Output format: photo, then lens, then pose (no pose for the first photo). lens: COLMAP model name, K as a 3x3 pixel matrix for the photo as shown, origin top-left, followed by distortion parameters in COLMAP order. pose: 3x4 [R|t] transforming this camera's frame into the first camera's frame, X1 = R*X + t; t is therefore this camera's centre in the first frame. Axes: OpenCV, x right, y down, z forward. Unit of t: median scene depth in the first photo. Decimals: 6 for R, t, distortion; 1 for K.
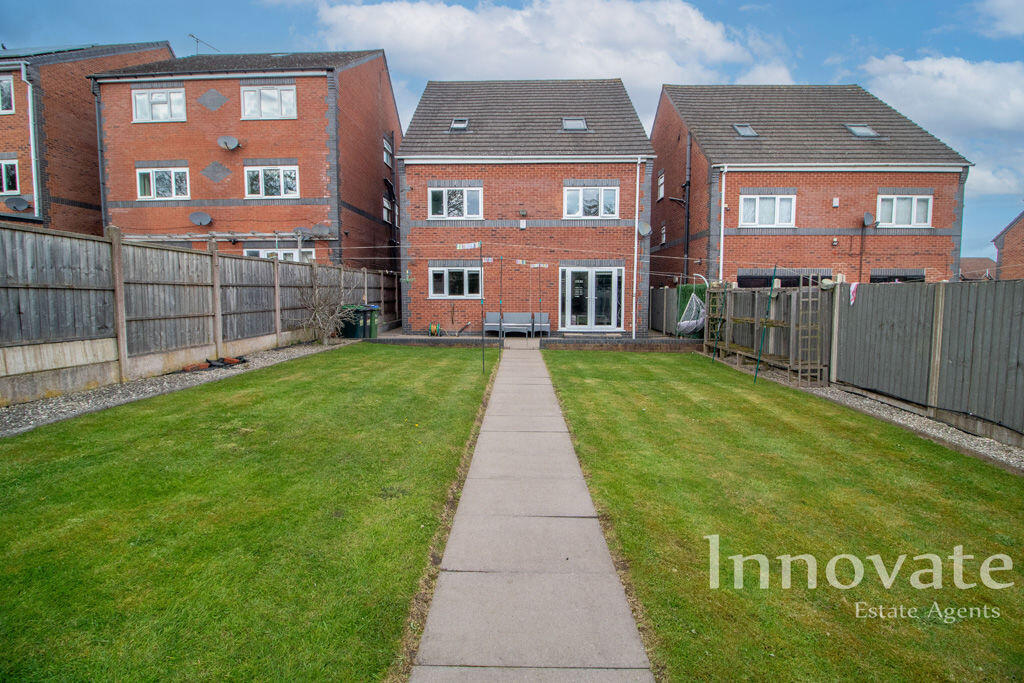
lens RADIAL K [[471.1, 0, 513.2], [0, 471.1, 331.3], [0, 0, 1]] dist [-0.020040, -0.000368]
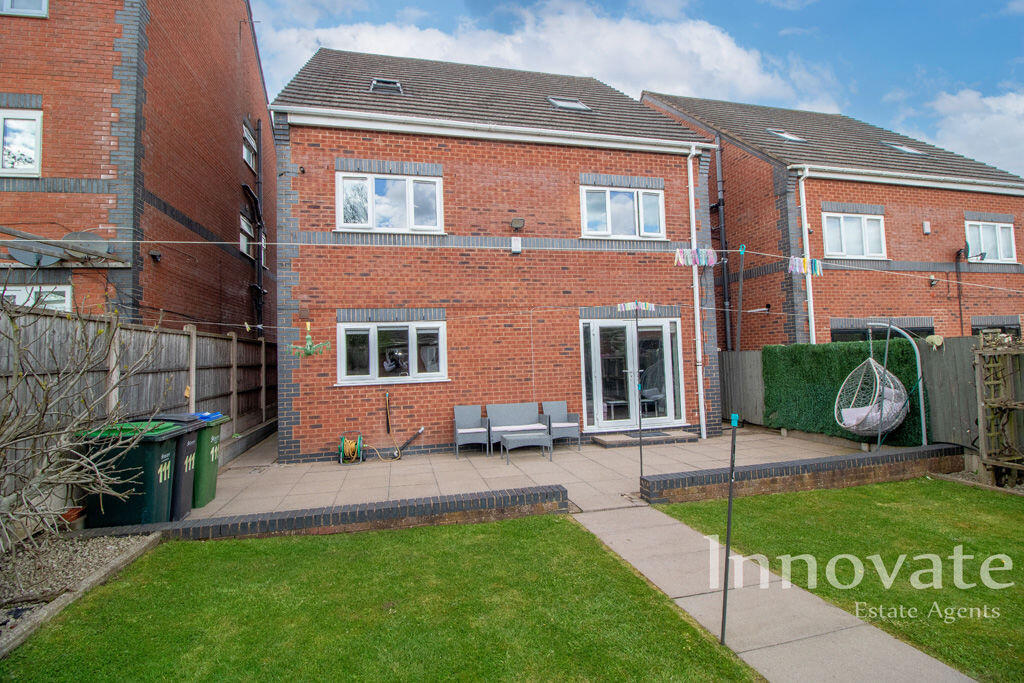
lens RADIAL K [[471.1, 0, 513.2], [0, 471.1, 331.3], [0, 0, 1]] dist [-0.020040, -0.000368]
pose [[0.965318, -0.017786, 0.260472, -0.129929], [0.054385, 0.989489, -0.133988, -0.050185], [-0.255351, 0.143507, 0.956139, 0.477475]]
